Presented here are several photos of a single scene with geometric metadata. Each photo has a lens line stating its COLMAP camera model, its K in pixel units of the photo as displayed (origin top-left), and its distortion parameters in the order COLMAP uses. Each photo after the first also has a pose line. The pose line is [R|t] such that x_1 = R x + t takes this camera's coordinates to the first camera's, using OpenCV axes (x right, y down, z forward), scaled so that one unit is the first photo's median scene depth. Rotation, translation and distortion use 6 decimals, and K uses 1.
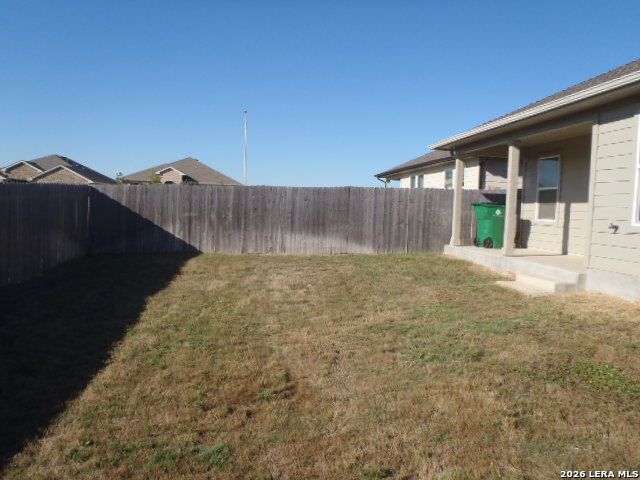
lens RADIAL K [[546.4, 0, 320.0], [0, 546.4, 240.0], [0, 0, 1]] dist [-0.036297, -0.003283]
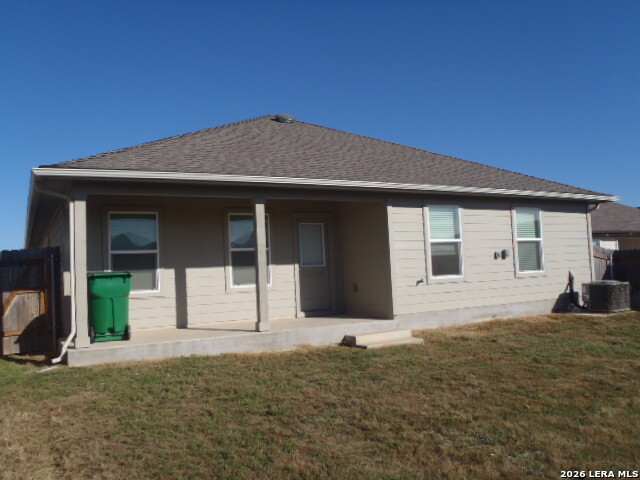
lens RADIAL K [[521.7, 0, 288.8], [0, 521.7, 240.7], [0, 0, 1]] dist [-0.043984, -0.005007]
pose [[-0.351802, 0.033966, 0.935458, -0.360504], [0.079918, 0.996783, -0.006137, -0.085708], [-0.932657, 0.072601, -0.353385, 1.025562]]
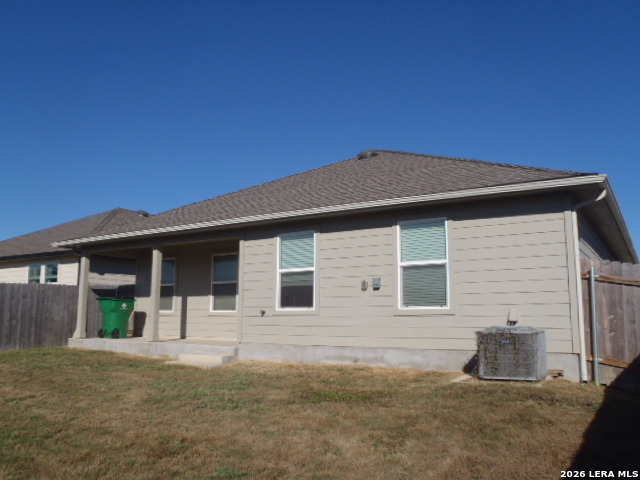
lens RADIAL K [[546.4, 0, 320.0], [0, 546.4, 240.0], [0, 0, 1]] dist [-0.036297, -0.003283]
pose [[0.643278, 0.070777, 0.762354, -0.276180], [0.063852, 0.987290, -0.145539, 0.004571], [-0.762966, 0.142300, 0.630583, -0.038817]]
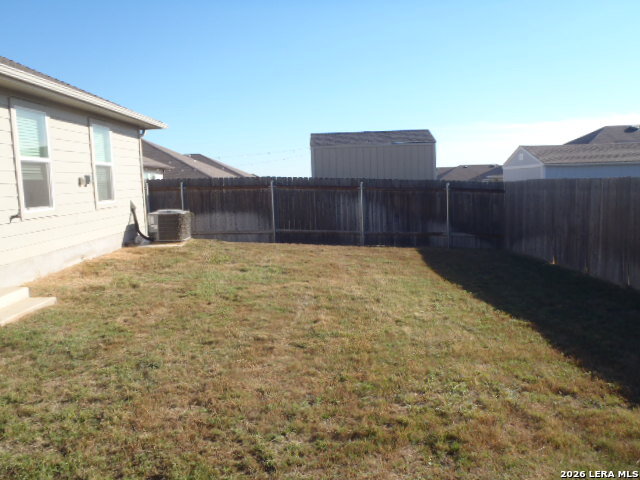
lens RADIAL K [[546.4, 0, 320.0], [0, 546.4, 240.0], [0, 0, 1]] dist [-0.036297, -0.003283]
pose [[-0.993449, -0.018955, 0.112691, -0.071654], [0.000675, 0.985157, 0.171657, -0.086267], [-0.114272, 0.170609, -0.978690, 1.086304]]
